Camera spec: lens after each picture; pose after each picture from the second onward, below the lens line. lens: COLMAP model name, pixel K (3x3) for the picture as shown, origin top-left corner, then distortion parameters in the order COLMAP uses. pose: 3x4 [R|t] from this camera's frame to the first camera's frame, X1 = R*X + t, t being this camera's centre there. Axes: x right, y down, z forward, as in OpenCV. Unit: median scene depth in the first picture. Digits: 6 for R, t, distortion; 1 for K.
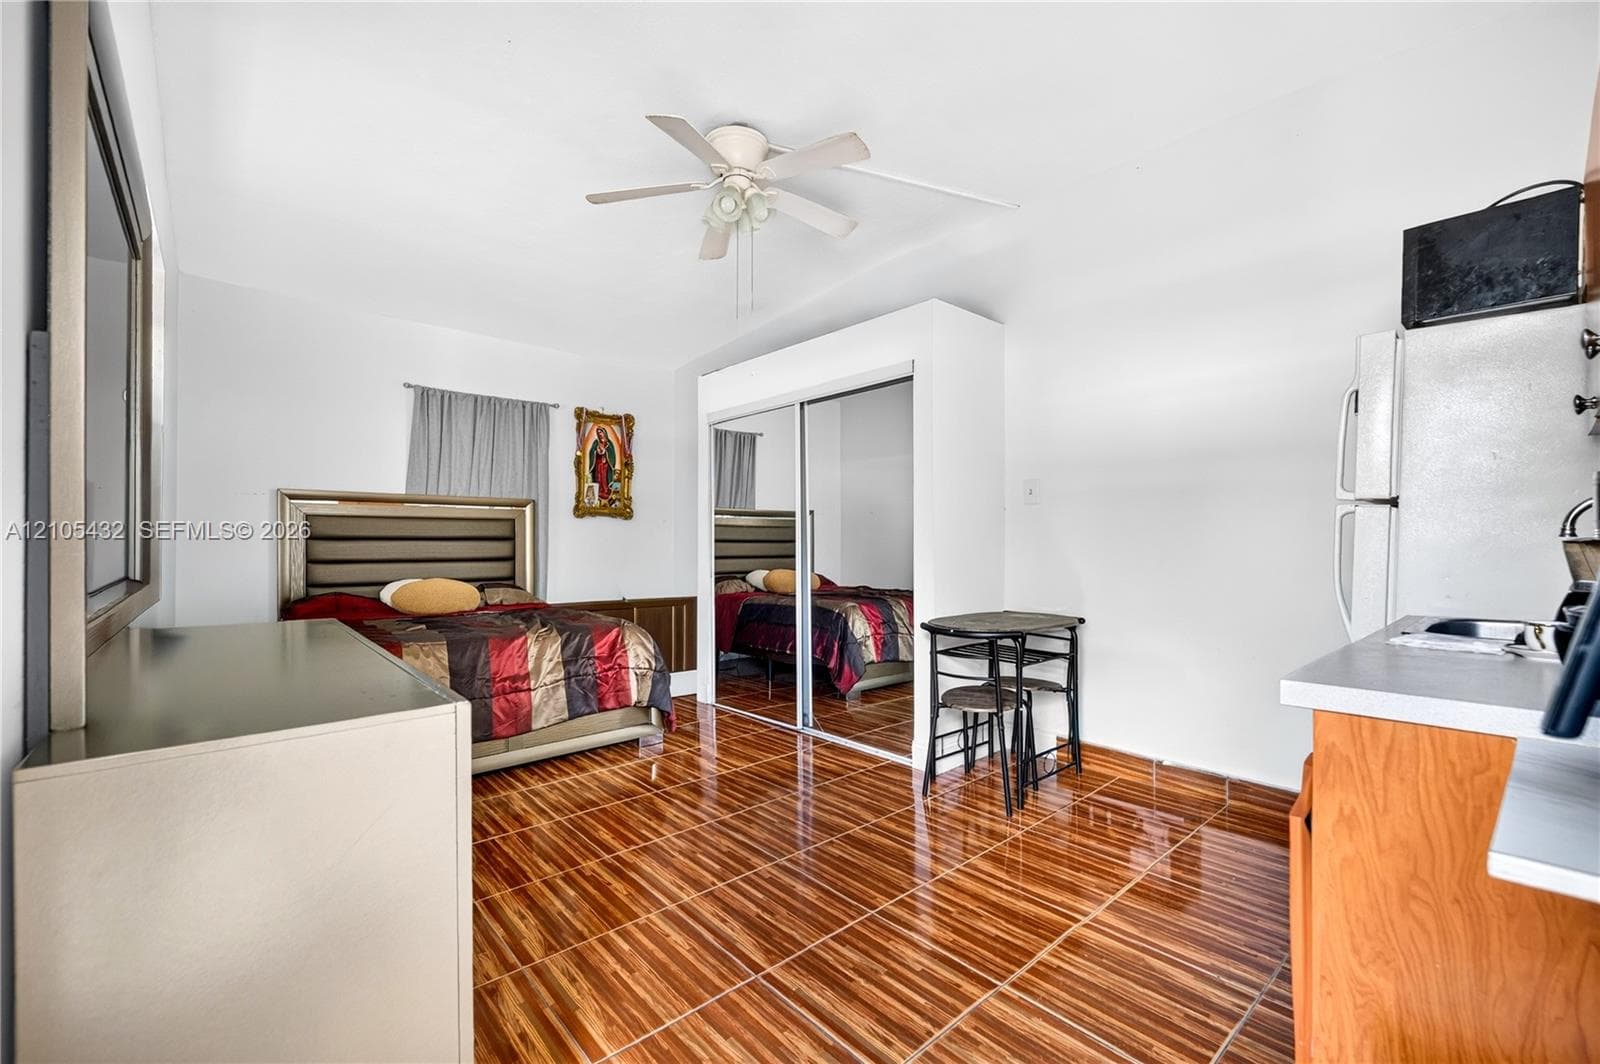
lens RADIAL K [[662.9, 0, 800.0], [0, 662.9, 532.0], [0, 0, 1]] dist [0.017150, -0.009535]
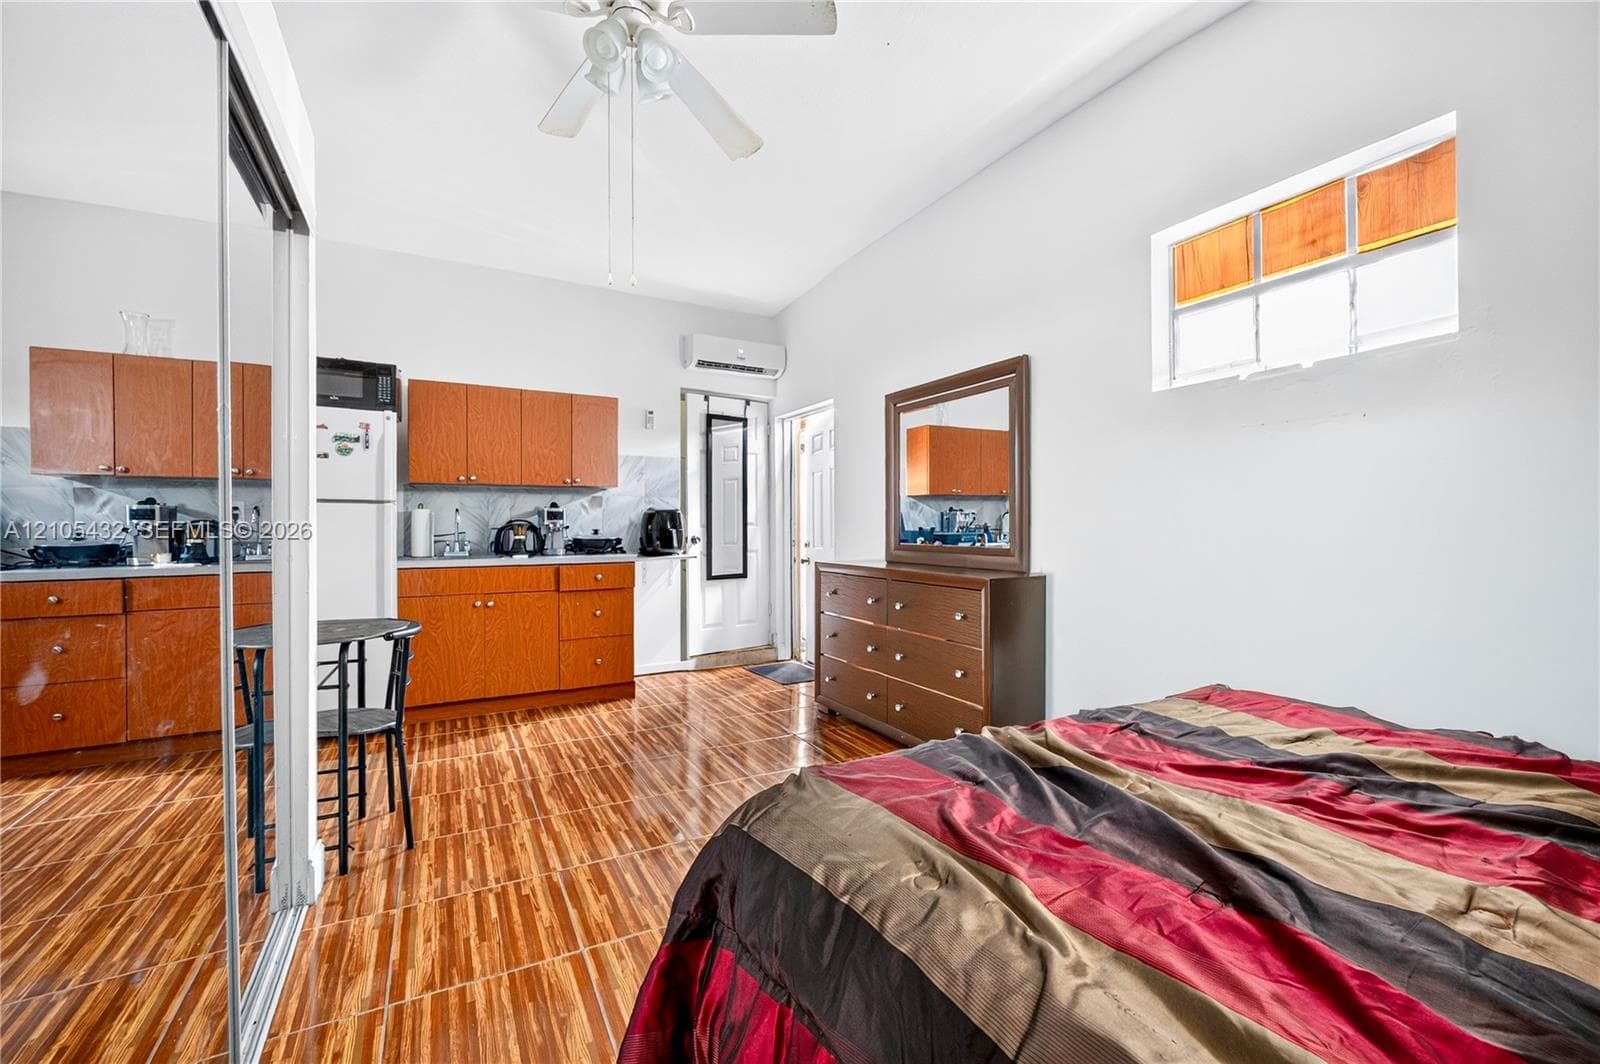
lens RADIAL K [[662.9, 0, 800.0], [0, 662.9, 532.0], [0, 0, 1]] dist [0.017150, -0.009535]
pose [[-0.975612, 0.004486, 0.219456, -0.648366], [0.003192, 0.999975, -0.006249, 0.051612], [-0.219478, -0.005396, -0.975602, 2.529461]]
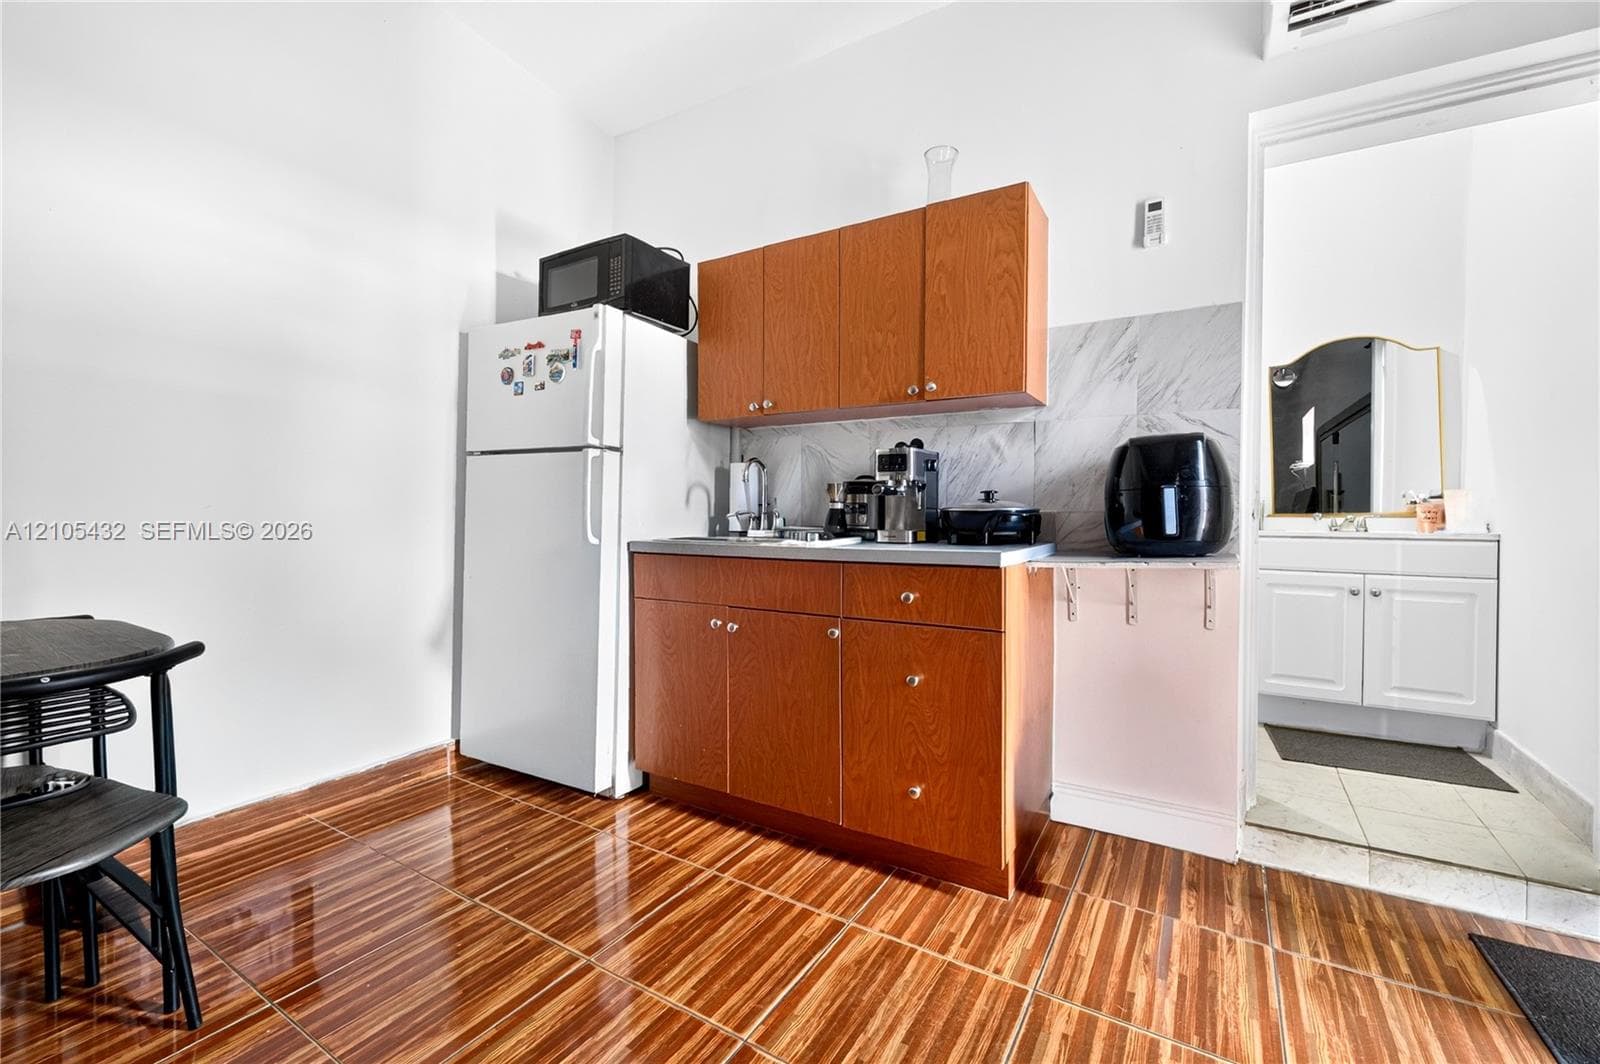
lens RADIAL K [[676.8, 0, 799.4], [0, 676.8, 520.5], [0, 0, 1]] dist [-0.001339, -0.000217]
pose [[-0.294900, -0.007087, 0.955502, -0.391627], [-0.012848, 0.999911, 0.003451, 0.074176], [-0.955442, -0.011259, -0.294965, 1.028371]]
